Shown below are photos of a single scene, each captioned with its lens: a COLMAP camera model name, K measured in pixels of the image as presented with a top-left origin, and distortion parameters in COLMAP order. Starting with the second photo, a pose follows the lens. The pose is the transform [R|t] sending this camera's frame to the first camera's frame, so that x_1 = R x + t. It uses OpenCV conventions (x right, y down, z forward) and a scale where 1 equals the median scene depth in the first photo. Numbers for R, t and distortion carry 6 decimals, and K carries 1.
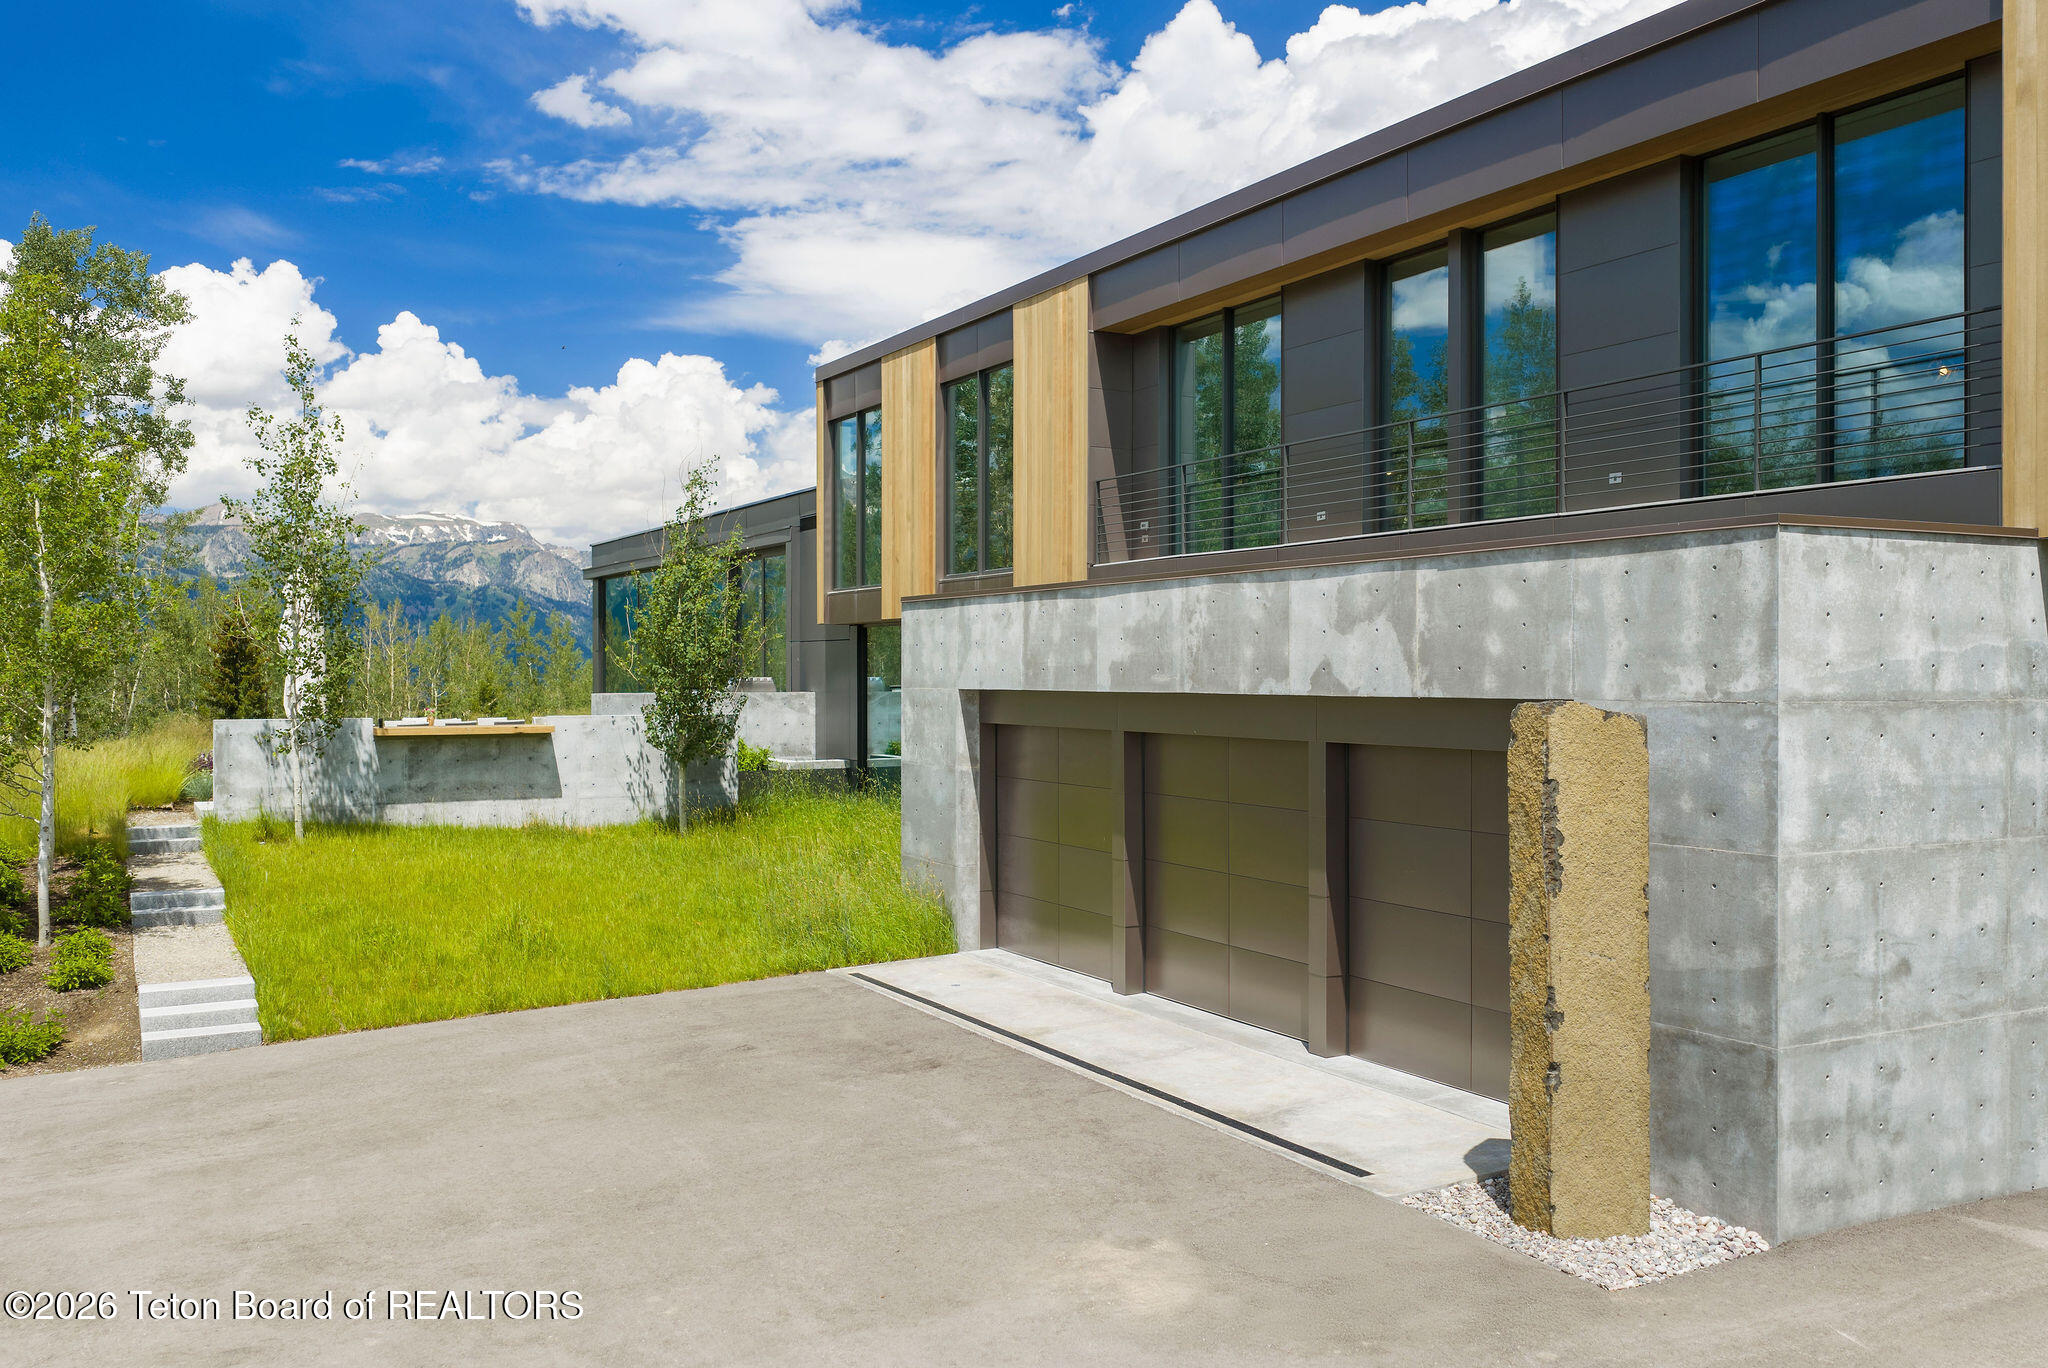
lens RADIAL K [[1719.4, 0, 1039.7], [0, 1719.4, 687.7], [0, 0, 1]] dist [0.013058, -0.021151]
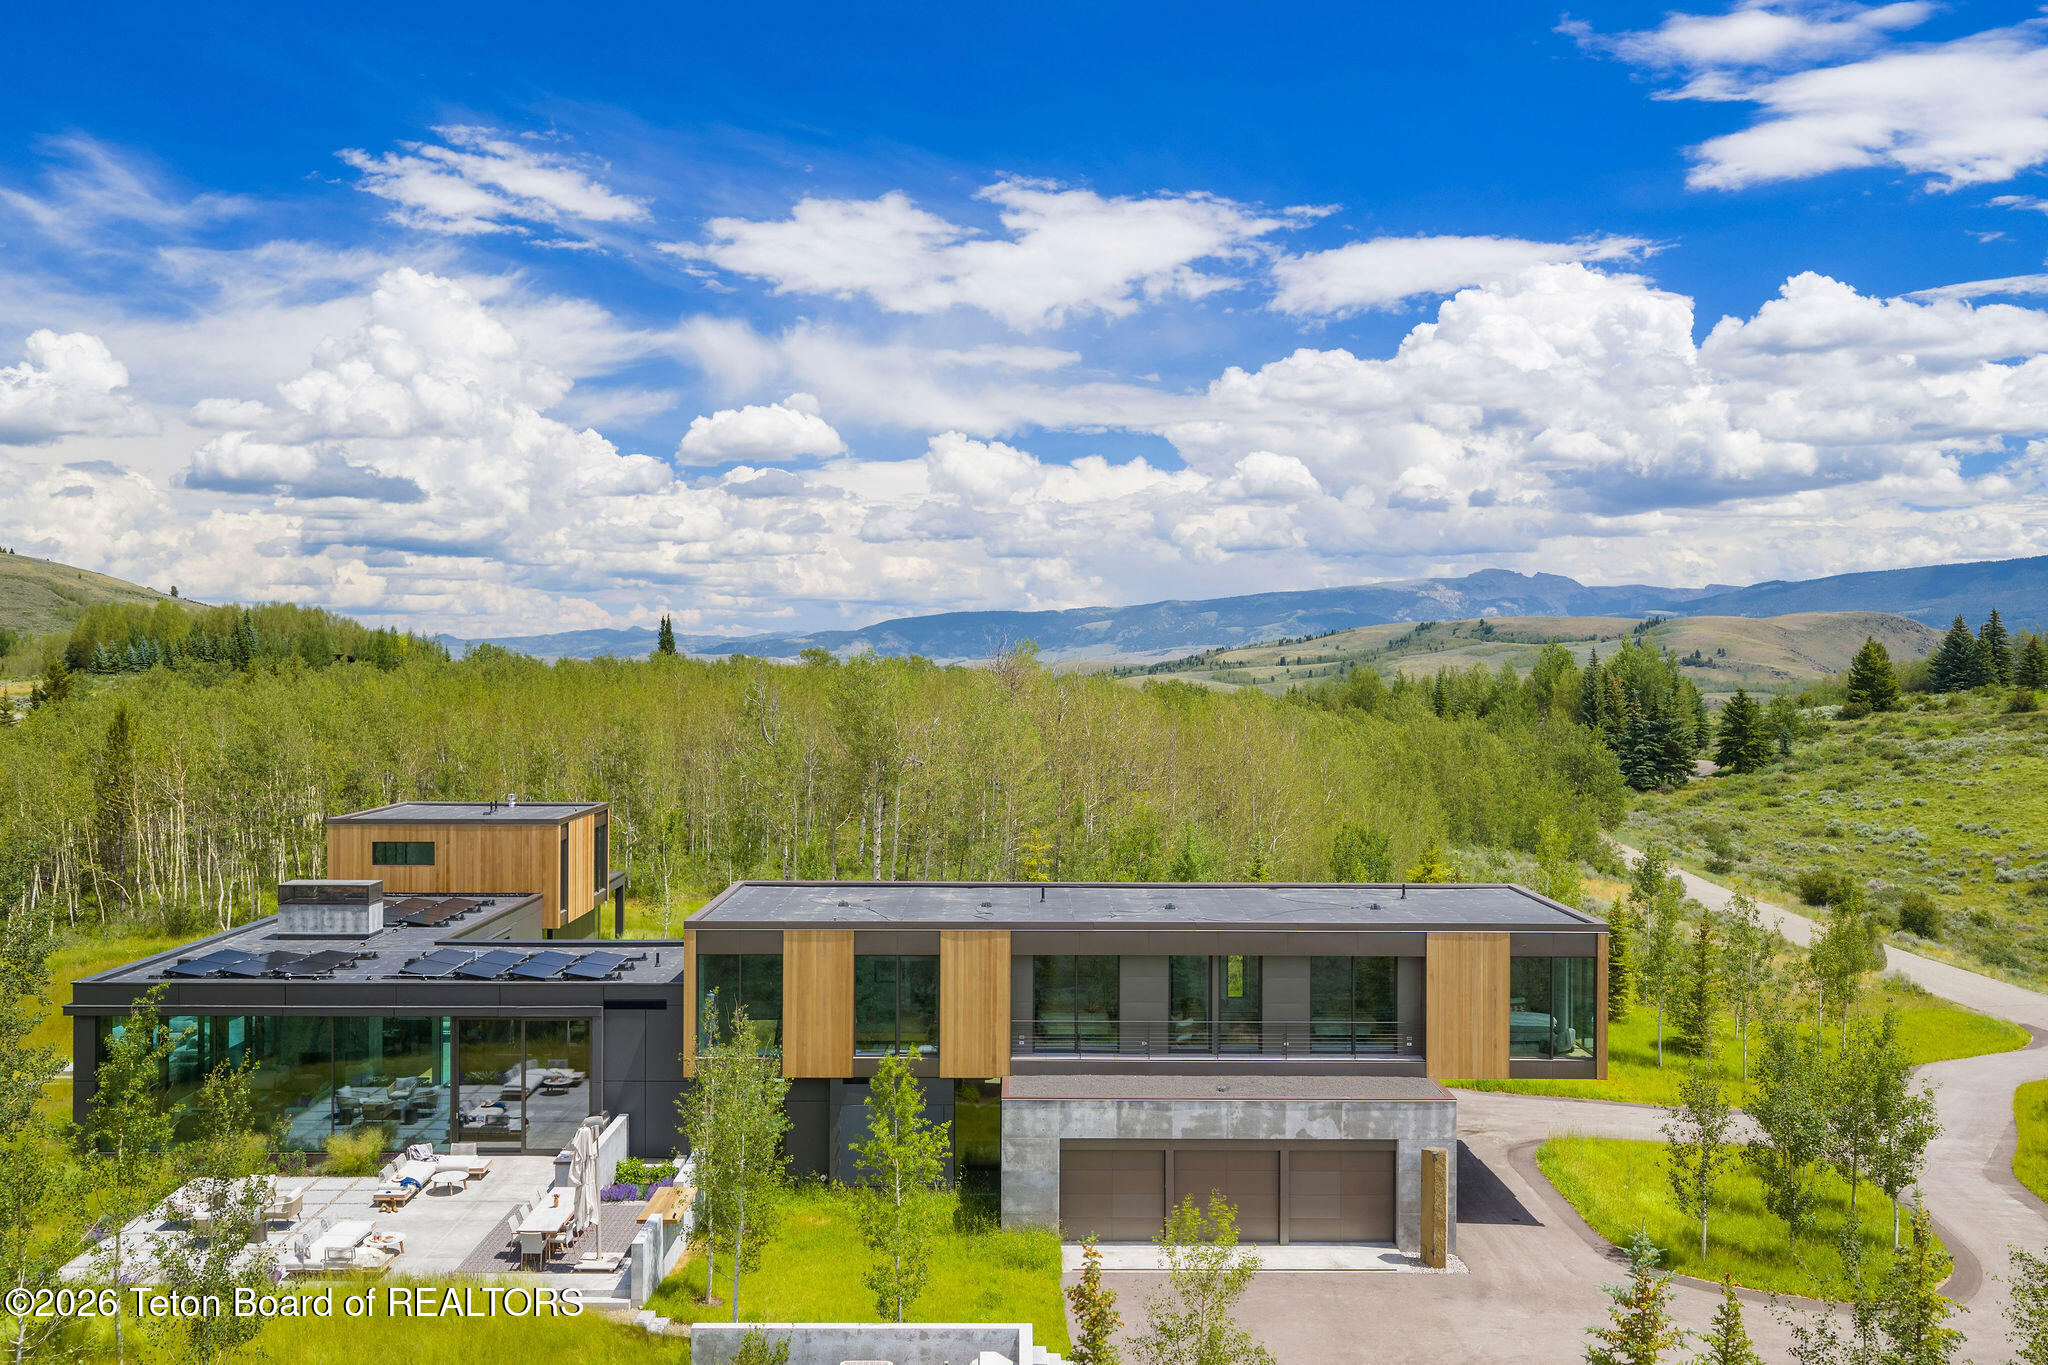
lens RADIAL K [[1719.4, 0, 1035.2], [0, 1719.4, 671.2], [0, 0, 1]] dist [0.013058, -0.021151]
pose [[0.468565, -0.000767, 0.883429, -3.918716], [0.000906, 1.000000, 0.000387, -1.170067], [-0.883429, 0.000619, 0.468565, -0.166810]]
